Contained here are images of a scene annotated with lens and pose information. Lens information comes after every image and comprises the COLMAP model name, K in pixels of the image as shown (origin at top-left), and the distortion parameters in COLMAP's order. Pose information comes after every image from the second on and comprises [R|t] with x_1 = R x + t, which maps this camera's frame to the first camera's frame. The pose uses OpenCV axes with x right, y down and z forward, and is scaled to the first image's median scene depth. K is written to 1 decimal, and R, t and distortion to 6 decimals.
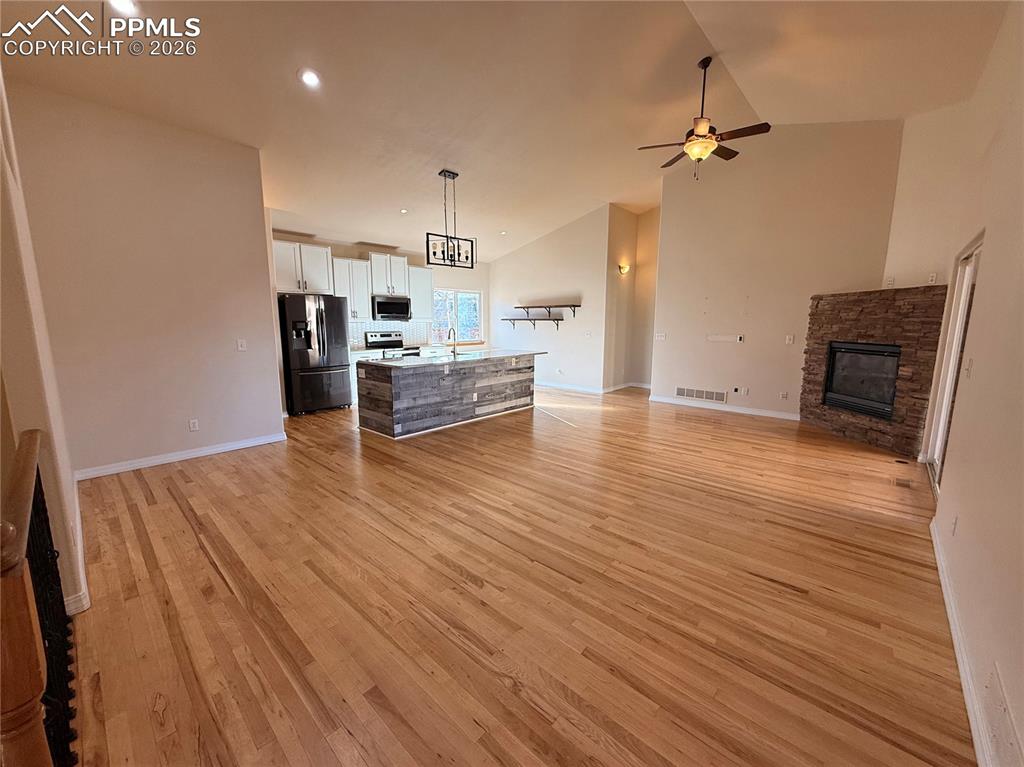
lens RADIAL K [[408.9, 0, 508.5], [0, 408.9, 383.3], [0, 0, 1]] dist [-0.000271, -0.000336]
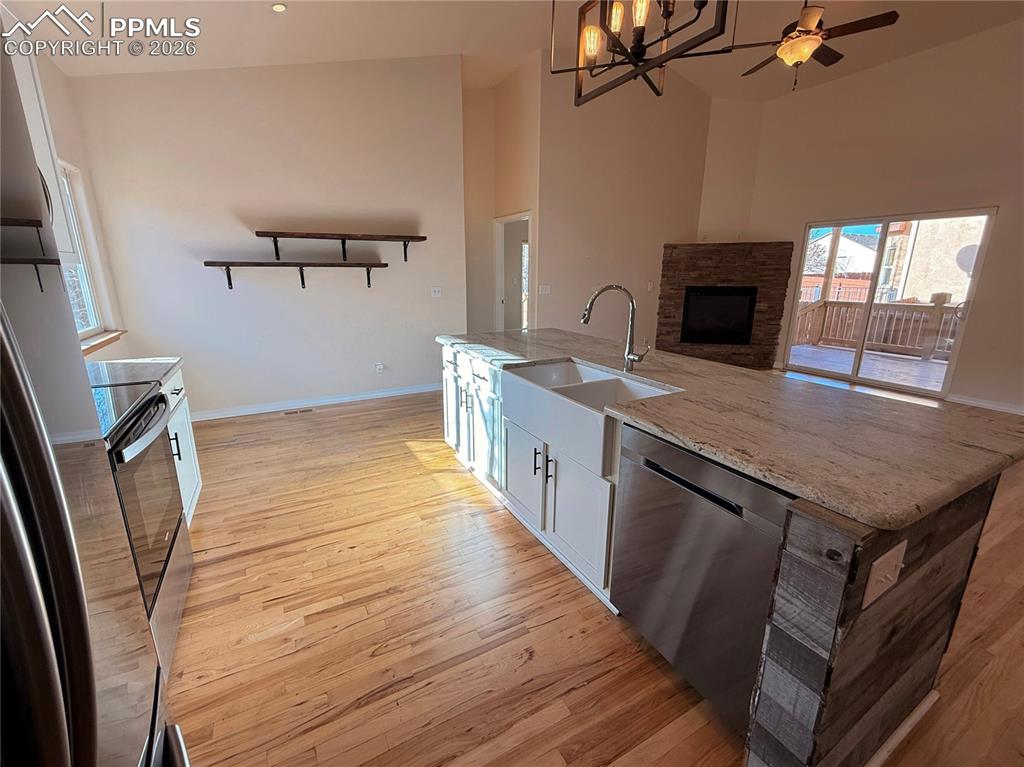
lens RADIAL K [[434.8, 0, 512.0], [0, 434.8, 383.5], [0, 0, 1]] dist [-0.000218, -0.000025]
pose [[0.314193, -0.238981, 0.918788, -0.554444], [0.145085, 0.968517, 0.202301, -0.158922], [-0.938207, 0.069741, 0.338974, 1.080868]]
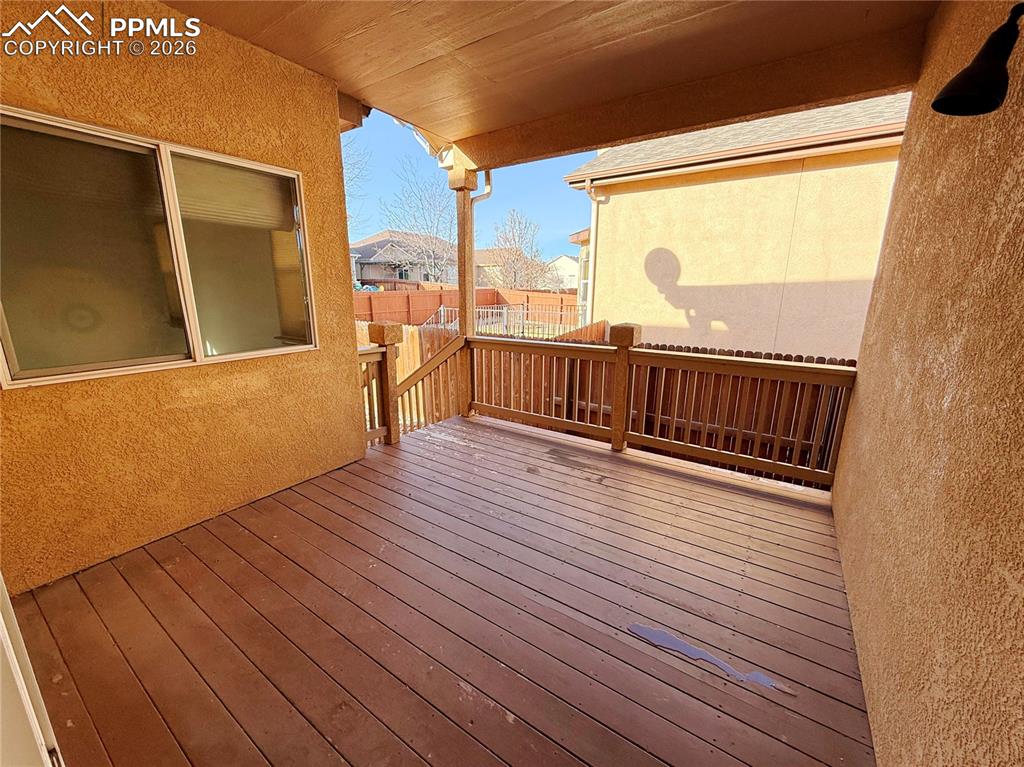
lens RADIAL K [[408.9, 0, 508.5], [0, 408.9, 383.3], [0, 0, 1]] dist [-0.000271, -0.000336]
pose [[-0.147560, -0.228505, 0.962295, 0.598394], [0.150784, 0.956376, 0.250220, -0.062708], [-0.977492, 0.182021, -0.106668, 0.512818]]
